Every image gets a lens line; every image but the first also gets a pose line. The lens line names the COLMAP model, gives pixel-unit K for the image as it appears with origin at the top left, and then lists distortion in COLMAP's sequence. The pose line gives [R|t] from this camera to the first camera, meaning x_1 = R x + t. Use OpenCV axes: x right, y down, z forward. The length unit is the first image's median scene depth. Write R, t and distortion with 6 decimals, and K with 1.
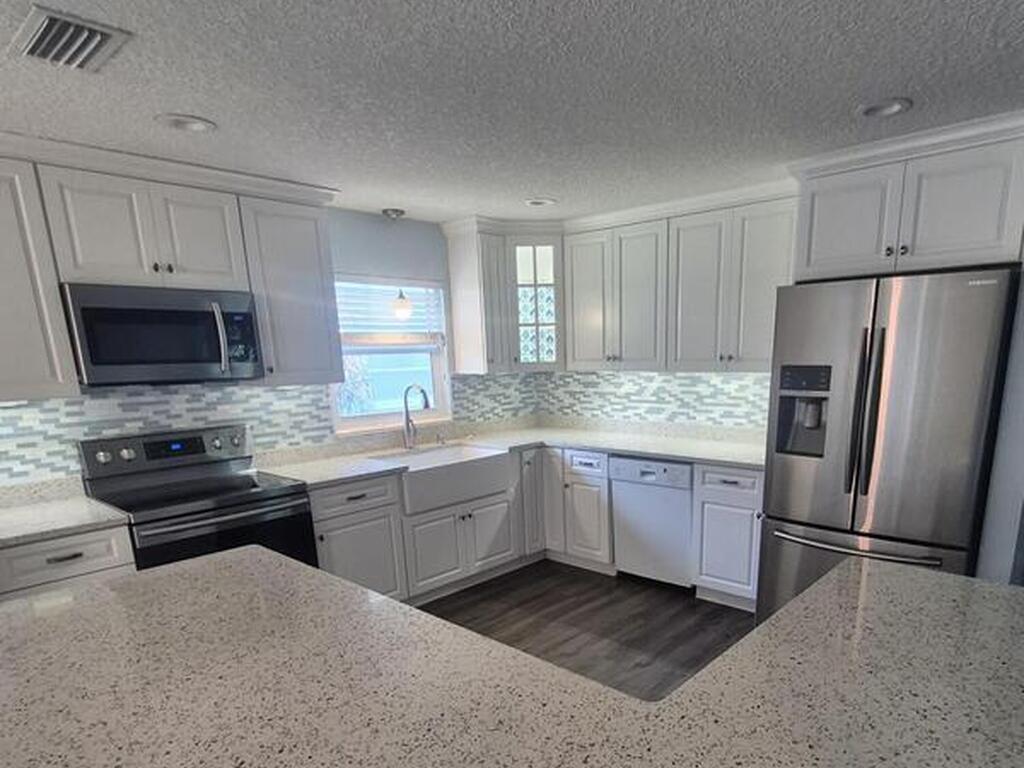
lens RADIAL K [[638.7, 0, 558.6], [0, 638.7, 500.1], [0, 0, 1]] dist [0.002061, -0.000729]
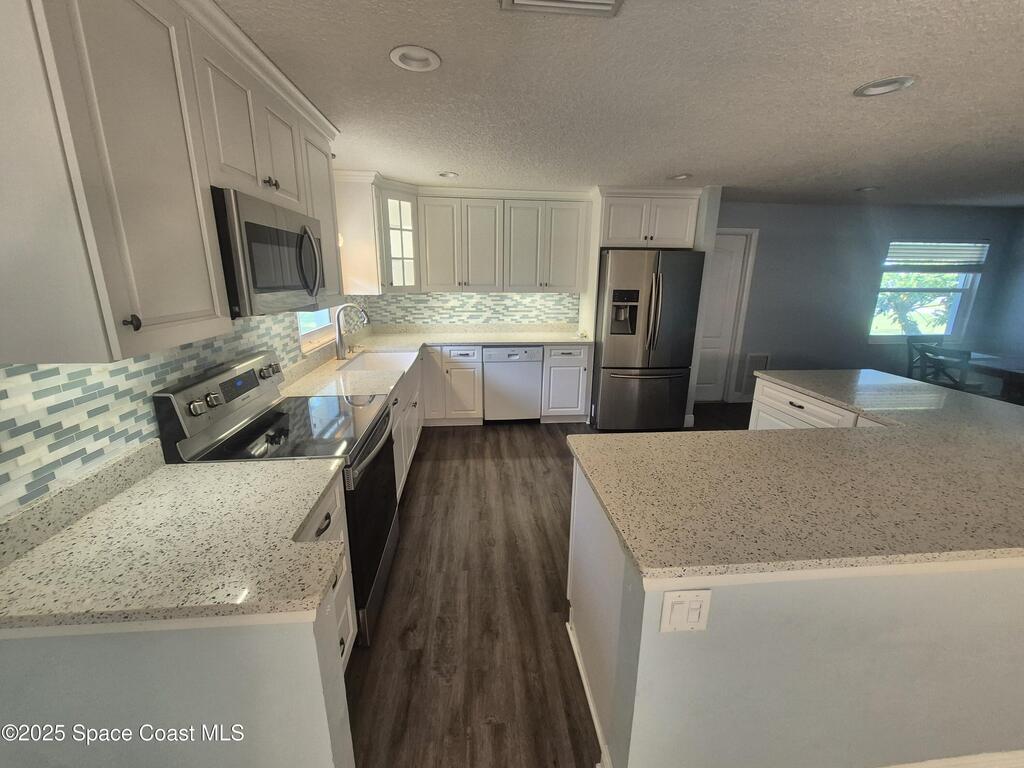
lens RADIAL K [[409.2, 0, 509.8], [0, 409.2, 374.1], [0, 0, 1]] dist [-0.001854, -0.000024]
pose [[0.681711, -0.150129, 0.716053, -0.617980], [0.145070, 0.987024, 0.068829, -0.066989], [-0.717095, 0.056956, 0.694644, 0.282614]]
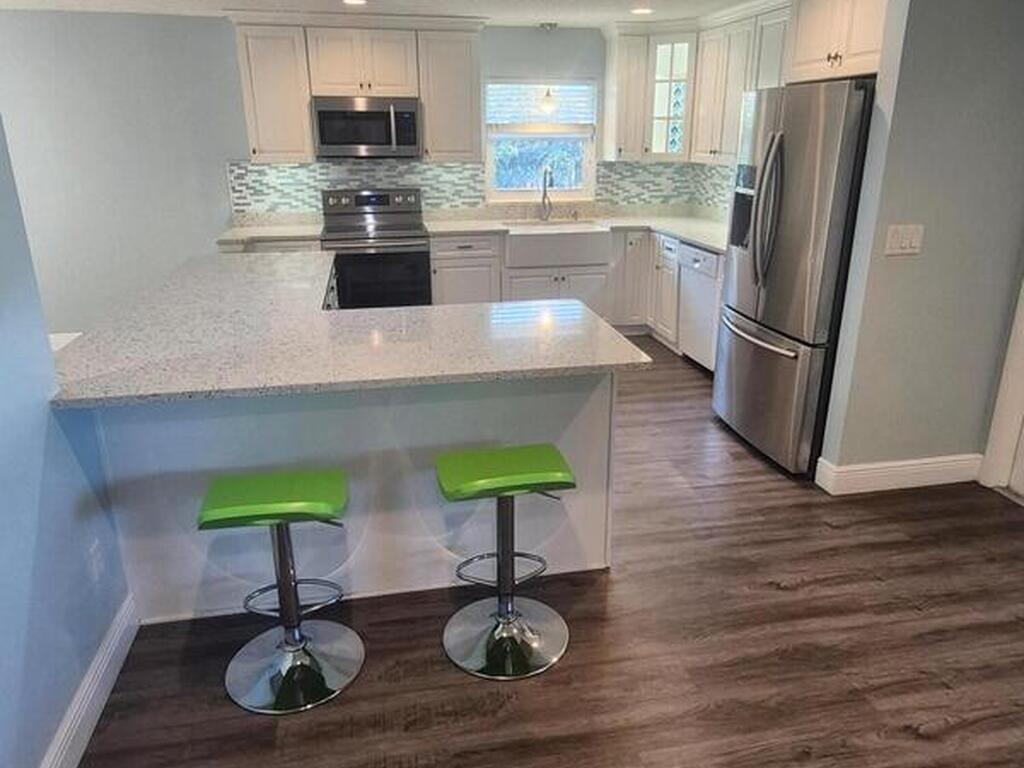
lens RADIAL K [[727.3, 0, 514.1], [0, 727.3, 386.8], [0, 0, 1]] dist [-0.005962, 0.003493]
pose [[0.790305, 0.223709, -0.570415, 0.655069], [-0.158845, 0.973941, 0.161888, 0.016577], [0.591766, -0.037334, 0.805245, -0.202413]]
